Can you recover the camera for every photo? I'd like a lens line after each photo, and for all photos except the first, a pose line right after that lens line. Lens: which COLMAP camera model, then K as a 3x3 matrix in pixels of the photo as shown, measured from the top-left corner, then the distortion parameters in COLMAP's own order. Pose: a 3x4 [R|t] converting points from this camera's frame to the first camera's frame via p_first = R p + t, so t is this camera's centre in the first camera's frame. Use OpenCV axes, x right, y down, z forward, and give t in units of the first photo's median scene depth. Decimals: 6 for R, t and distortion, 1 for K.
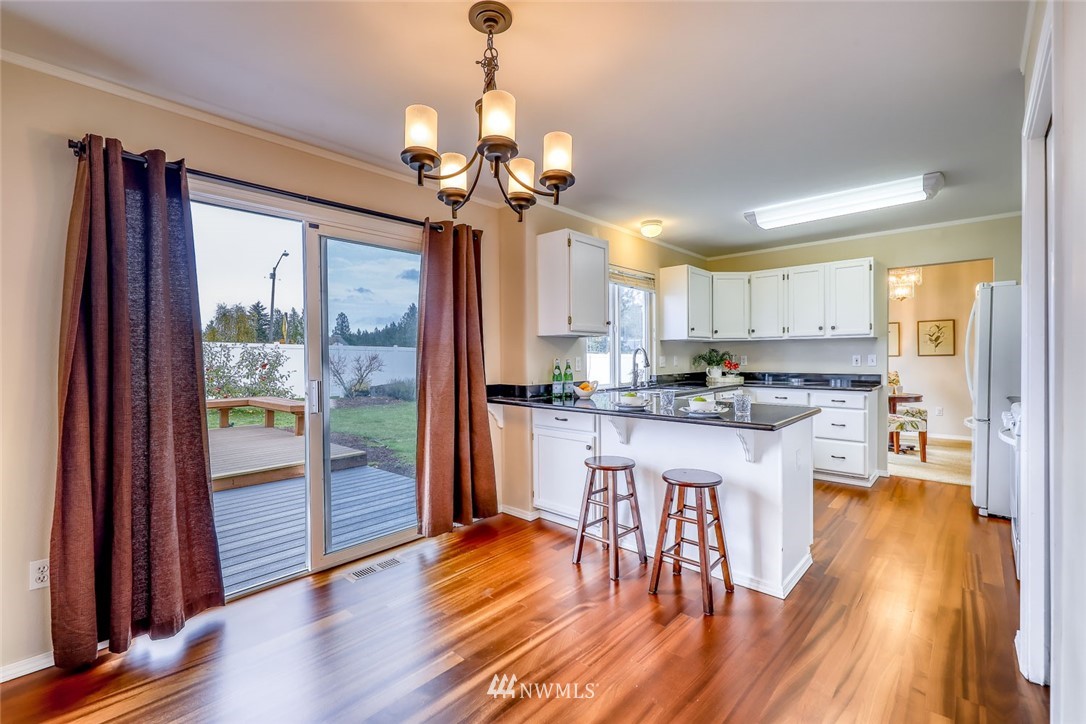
lens RADIAL K [[471.5, 0, 539.1], [0, 471.5, 363.2], [0, 0, 1]] dist [0.004728, -0.000692]
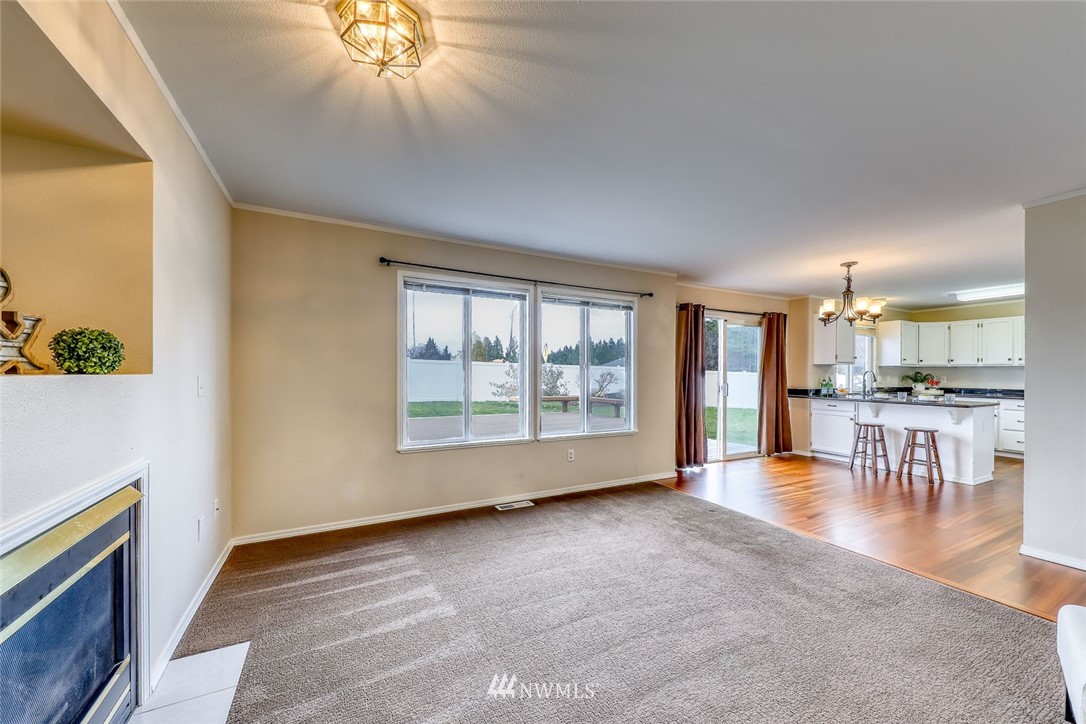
lens RADIAL K [[411.1, 0, 531.3], [0, 411.1, 373.4], [0, 0, 1]] dist [0.000337, -0.000320]
pose [[0.936333, 0.014744, -0.350804, -0.390140], [-0.020492, 0.999710, -0.012679, 0.020292], [0.350515, 0.019061, 0.936363, -0.795519]]
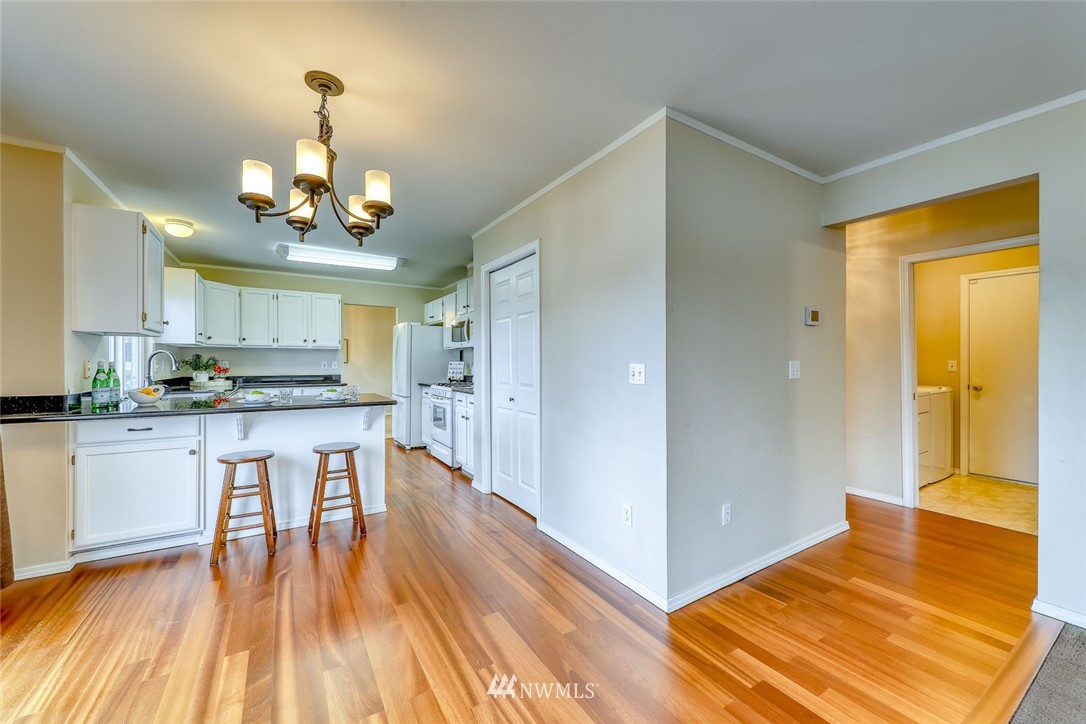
lens RADIAL K [[421.1, 0, 548.5], [0, 421.1, 361.5], [0, 0, 1]] dist [0.010709, -0.002208]
pose [[0.252925, 0.010657, 0.967427, -0.372829], [0.013508, 0.999803, -0.014545, 0.010019], [-0.967392, 0.016747, 0.252731, 0.049251]]
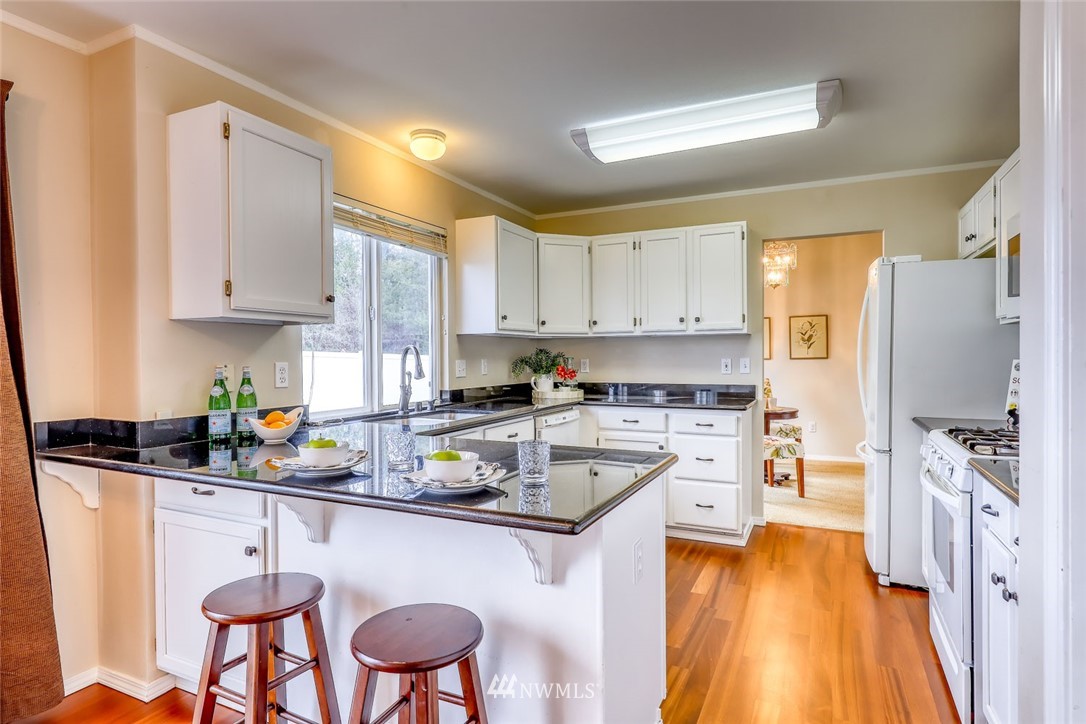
lens RADIAL K [[586.3, 0, 538.8], [0, 586.3, 363.2], [0, 0, 1]] dist [0.008556, 0.000989]
pose [[0.958187, -0.001175, 0.286141, 0.145420], [0.002921, 0.999980, -0.005677, -0.005787], [-0.286128, 0.006276, 0.958171, 0.229790]]
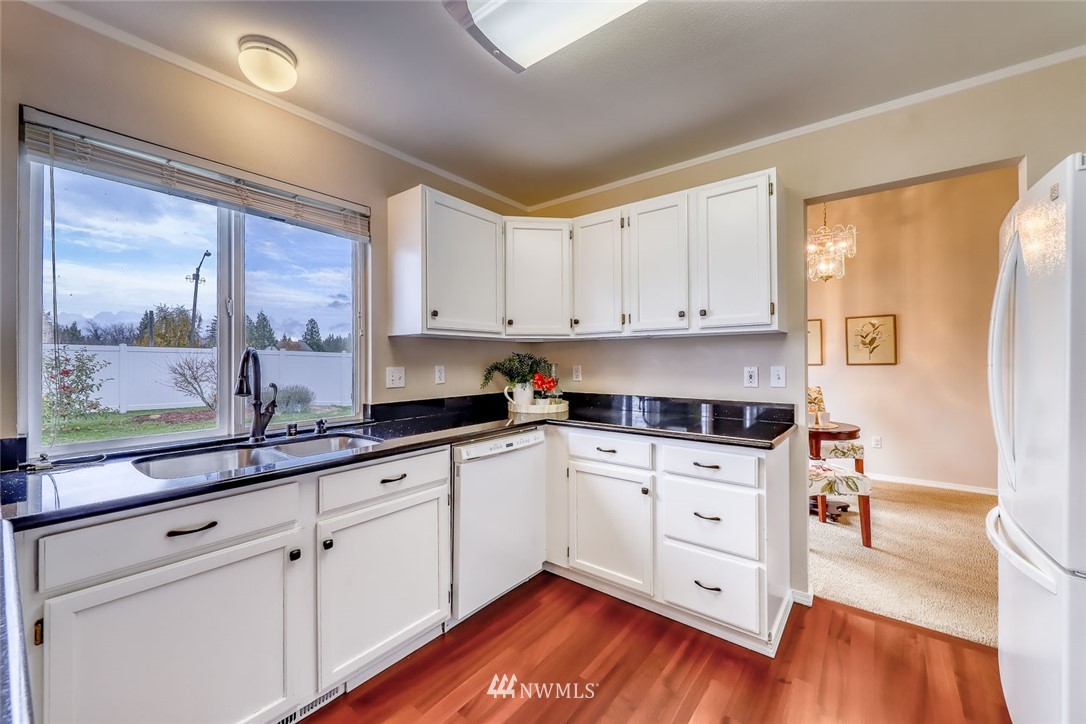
lens RADIAL K [[421.1, 0, 535.2], [0, 421.1, 357.4], [0, 0, 1]] dist [0.010709, -0.002208]
pose [[0.997961, 0.004317, 0.063677, 0.410691], [-0.002855, 0.999731, -0.023030, -0.015919], [-0.063759, 0.022801, 0.997705, 0.555120]]
